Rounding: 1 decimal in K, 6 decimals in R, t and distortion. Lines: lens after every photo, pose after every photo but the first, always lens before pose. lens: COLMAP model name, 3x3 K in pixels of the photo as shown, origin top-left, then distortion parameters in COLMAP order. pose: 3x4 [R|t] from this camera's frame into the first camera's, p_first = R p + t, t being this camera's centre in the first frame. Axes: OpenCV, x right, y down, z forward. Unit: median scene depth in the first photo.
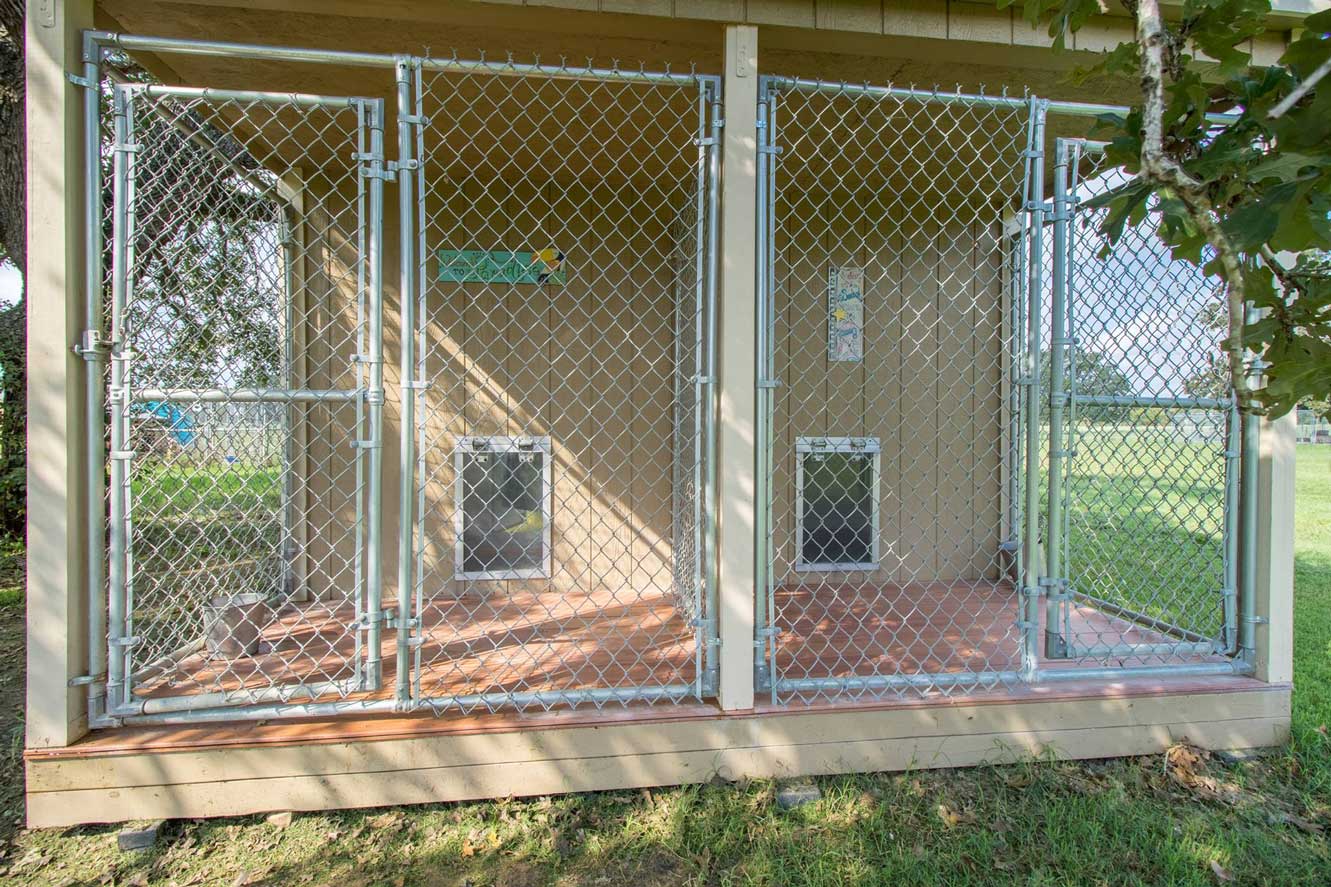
lens RADIAL K [[599.2, 0, 665.5], [0, 599.2, 443.5], [0, 0, 1]] dist [0.001310, 0.000134]
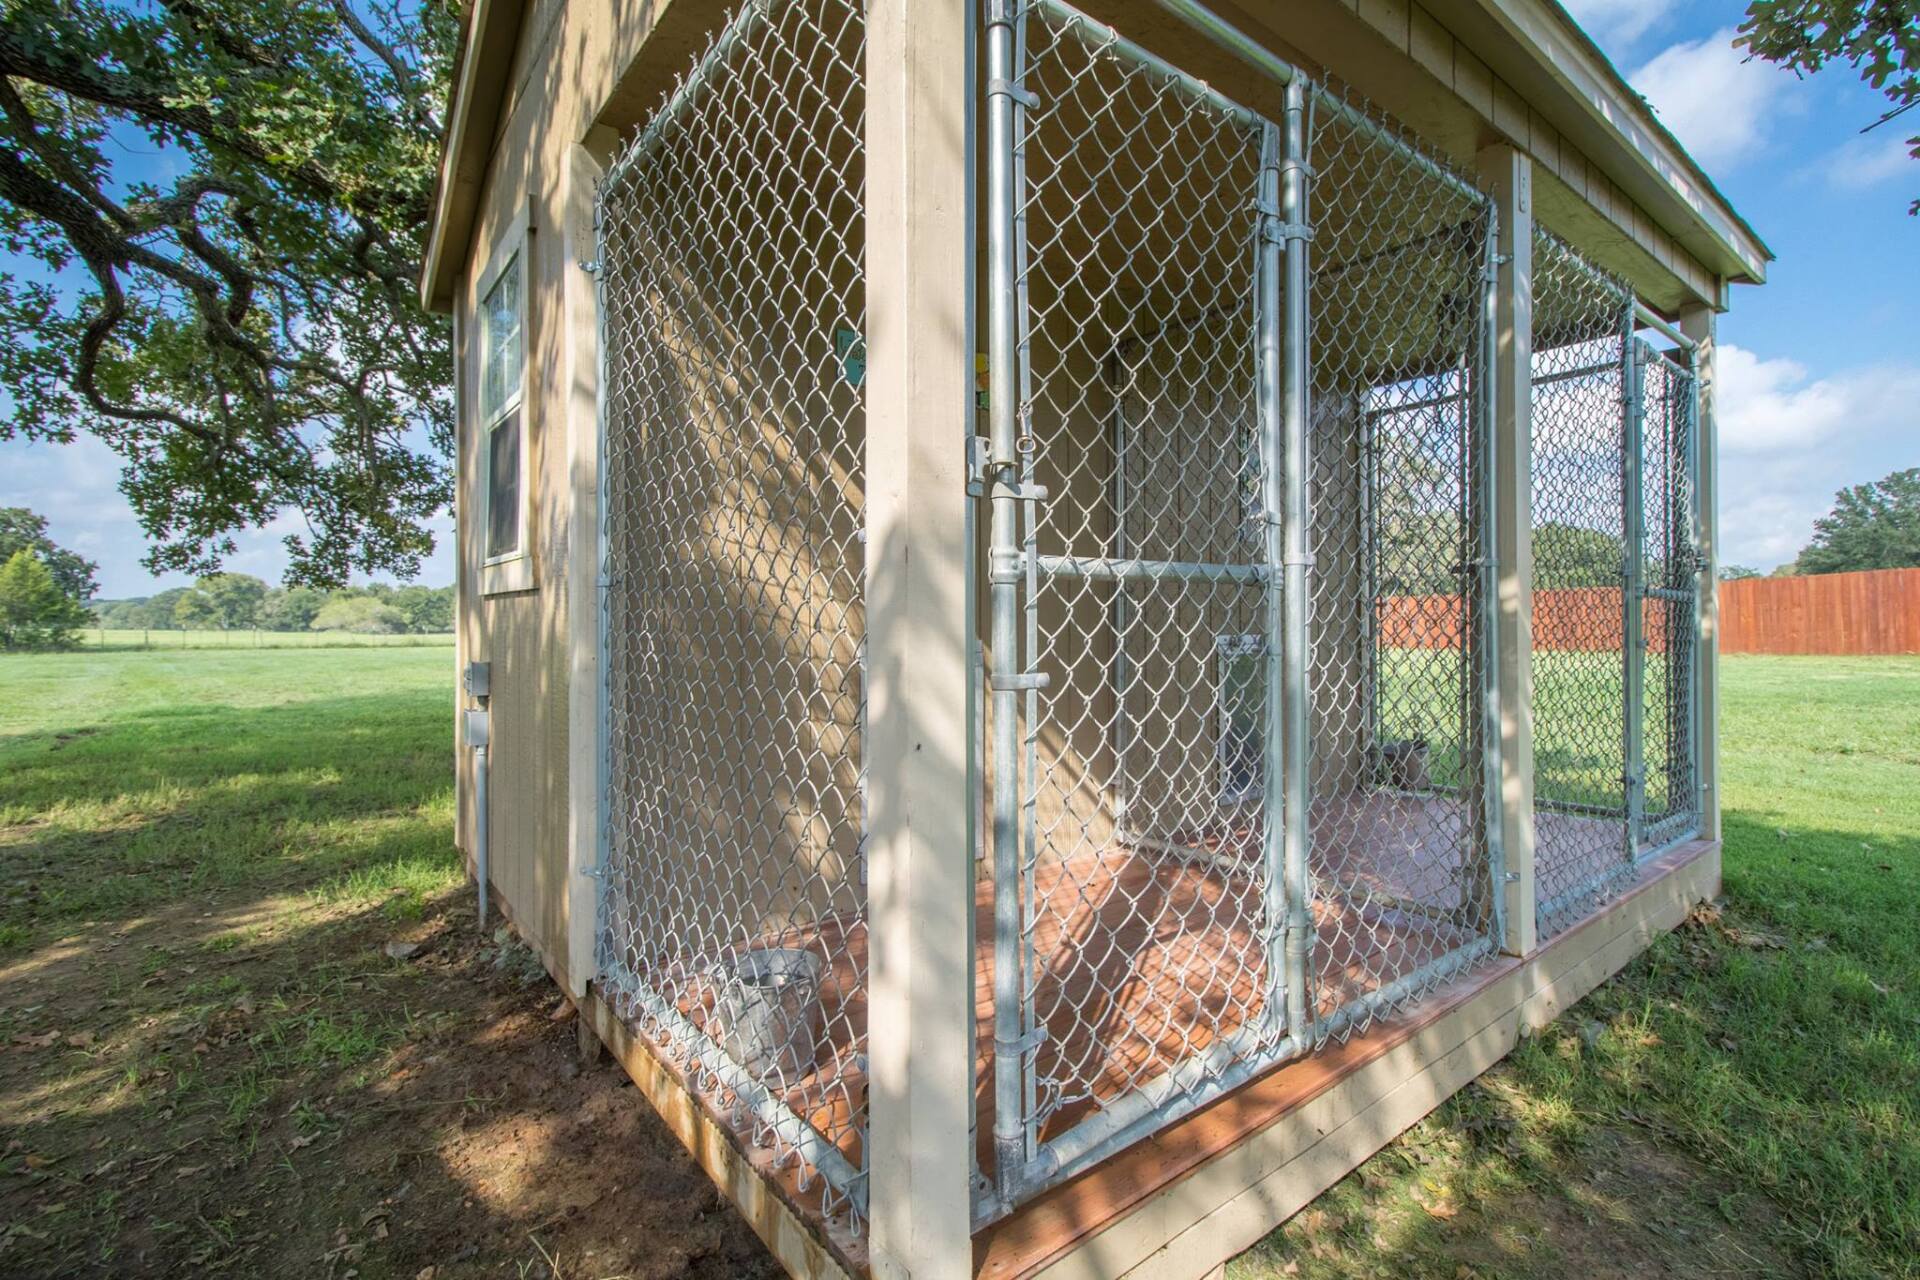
lens RADIAL K [[884.3, 0, 960.0], [0, 884.3, 640.0], [0, 0, 1]] dist [0.000790, 0.000132]
pose [[0.854807, -0.013997, 0.518757, -1.273055], [0.016359, 0.999866, 0.000021, -0.016173], [-0.518688, 0.008468, 0.854922, 0.359754]]
